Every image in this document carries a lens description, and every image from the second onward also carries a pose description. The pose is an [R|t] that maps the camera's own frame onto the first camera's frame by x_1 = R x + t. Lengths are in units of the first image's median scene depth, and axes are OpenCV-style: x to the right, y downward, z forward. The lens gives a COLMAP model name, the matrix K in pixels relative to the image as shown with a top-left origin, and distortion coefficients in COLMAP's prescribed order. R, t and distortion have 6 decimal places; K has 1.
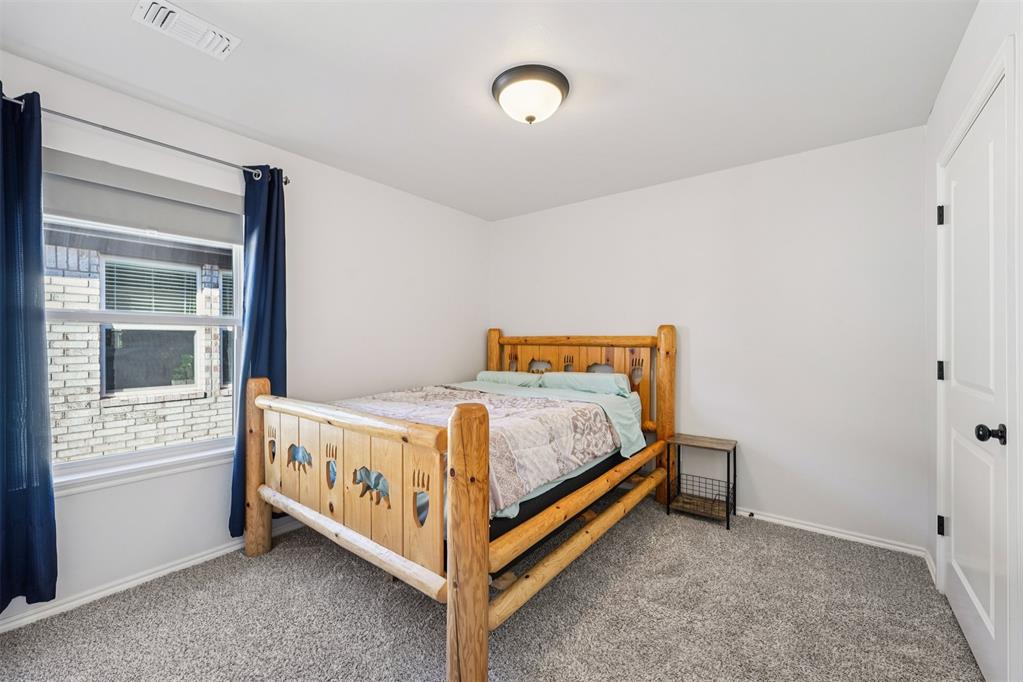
lens RADIAL K [[410.2, 0, 508.1], [0, 410.2, 342.2], [0, 0, 1]] dist [-0.002558, 0.000139]
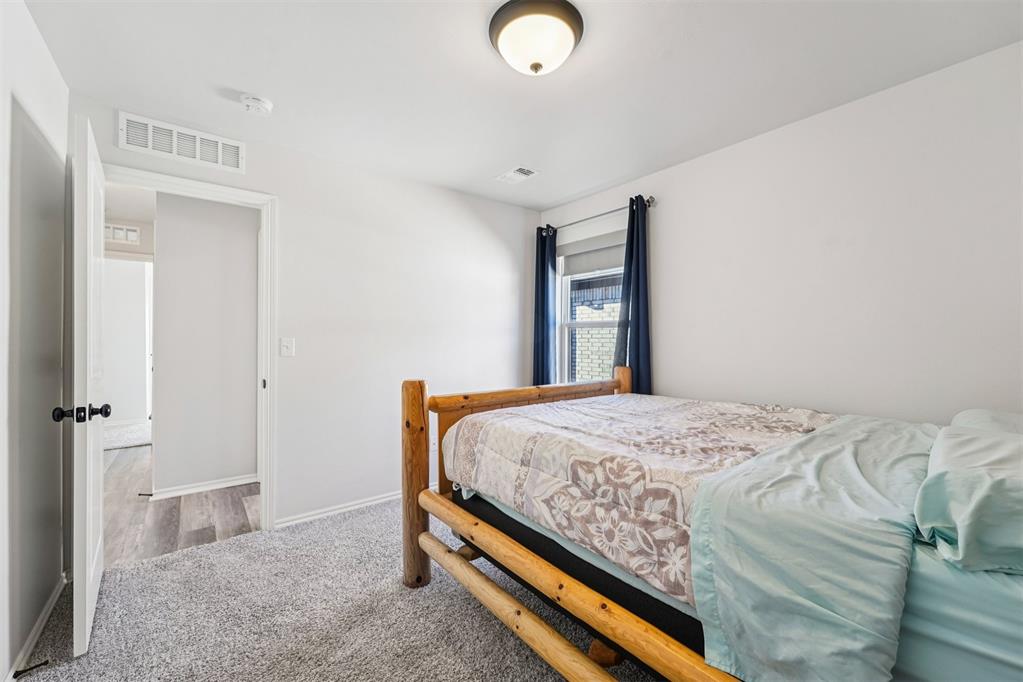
lens RADIAL K [[410.2, 0, 509.3], [0, 410.2, 339.4], [0, 0, 1]] dist [-0.002558, 0.000139]
pose [[-0.250030, 0.002636, -0.968234, 0.839705], [-0.004686, 0.999981, 0.003932, -0.003170], [0.968227, 0.005520, -0.250013, 1.117079]]
